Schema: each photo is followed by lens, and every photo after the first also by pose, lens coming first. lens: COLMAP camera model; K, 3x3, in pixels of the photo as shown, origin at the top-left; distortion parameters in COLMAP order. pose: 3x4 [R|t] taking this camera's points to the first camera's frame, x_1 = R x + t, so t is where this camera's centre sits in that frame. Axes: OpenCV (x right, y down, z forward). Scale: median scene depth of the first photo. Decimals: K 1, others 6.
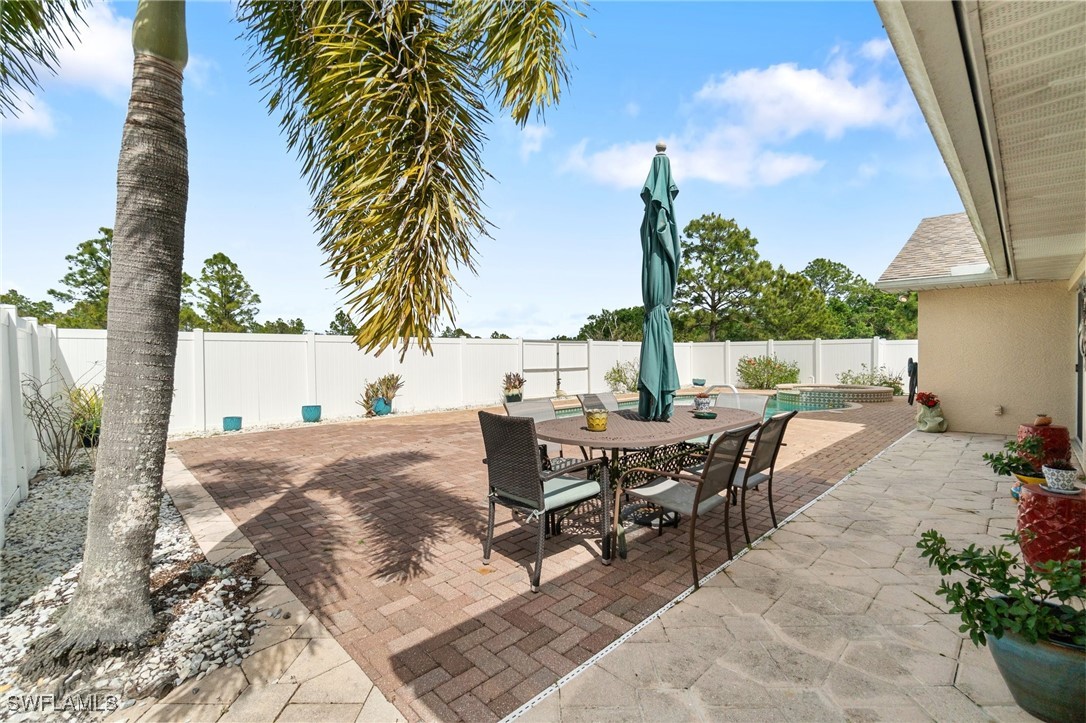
lens RADIAL K [[471.6, 0, 547.7], [0, 471.6, 364.5], [0, 0, 1]] dist [-0.000426, -0.000083]
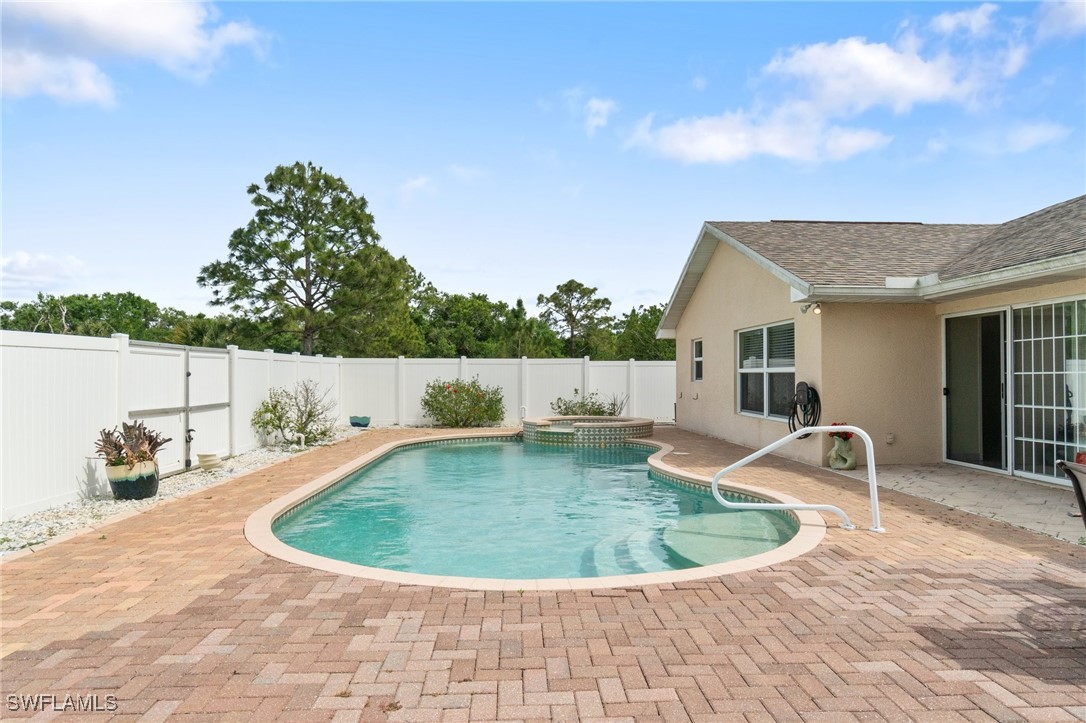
lens RADIAL K [[651.4, 0, 546.3], [0, 651.4, 366.6], [0, 0, 1]] dist [0.001888, 0.000667]
pose [[0.665441, 0.015041, 0.746299, -0.163296], [0.013144, 0.999406, -0.031862, -0.004115], [-0.746335, 0.031012, 0.664848, 0.252486]]
